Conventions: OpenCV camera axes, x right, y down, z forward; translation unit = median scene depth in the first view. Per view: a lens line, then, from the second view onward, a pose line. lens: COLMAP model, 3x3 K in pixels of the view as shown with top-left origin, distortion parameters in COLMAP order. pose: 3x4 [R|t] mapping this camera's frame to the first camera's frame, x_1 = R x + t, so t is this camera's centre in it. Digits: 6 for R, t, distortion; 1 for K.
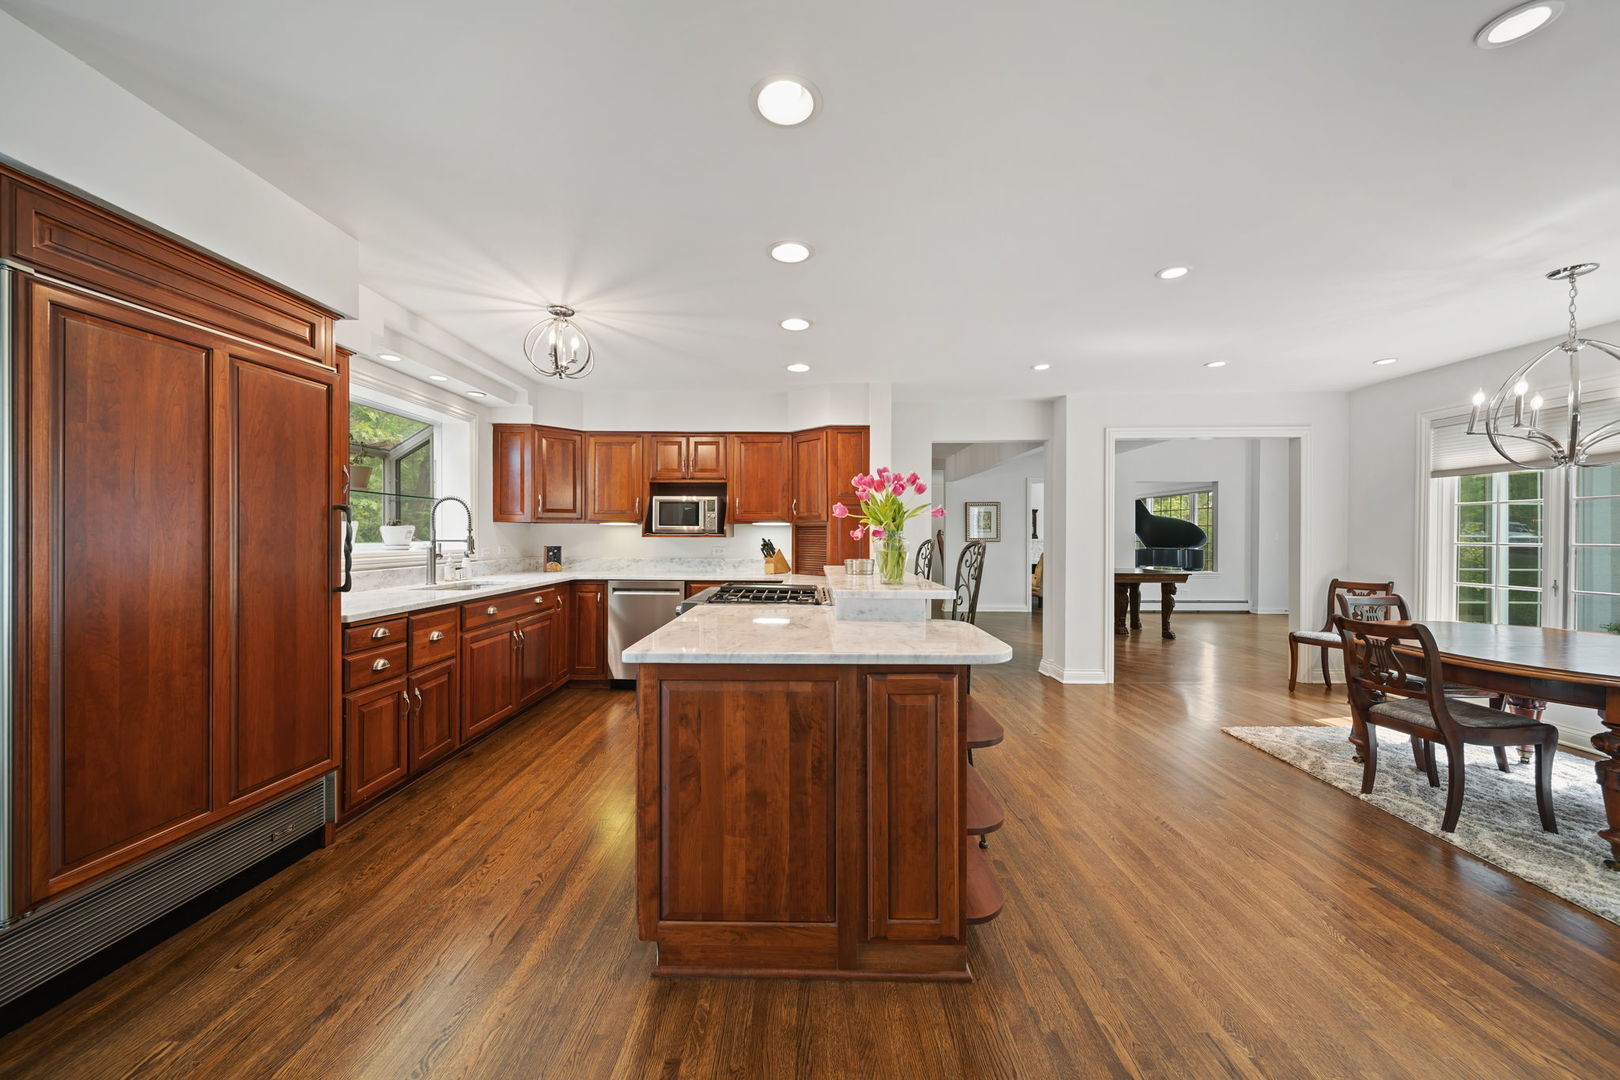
lens RADIAL K [[573.5, 0, 799.9], [0, 573.5, 536.0], [0, 0, 1]] dist [-0.002291, -0.000668]
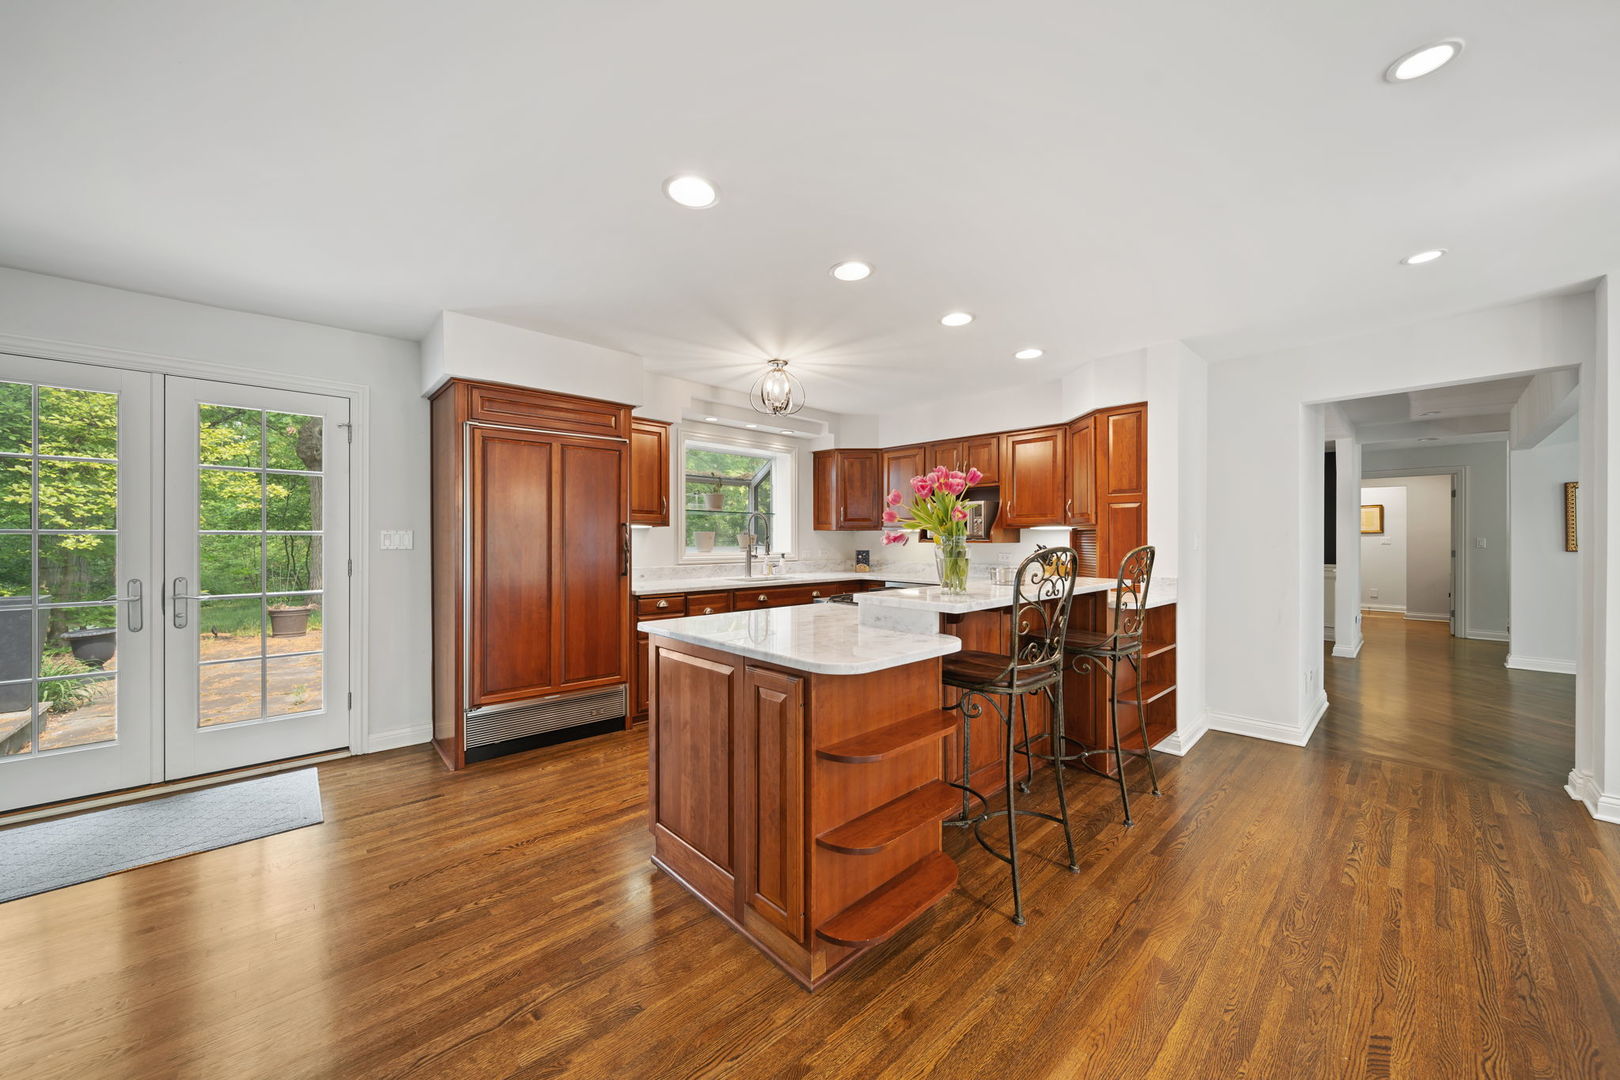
lens RADIAL K [[573.5, 0, 792.9], [0, 573.5, 541.5], [0, 0, 1]] dist [-0.002291, -0.000668]
pose [[0.690401, -0.000648, -0.723427, 0.492968], [0.000181, 1.000000, -0.000723, 0.000825], [0.723427, 0.000368, 0.690401, 0.146575]]
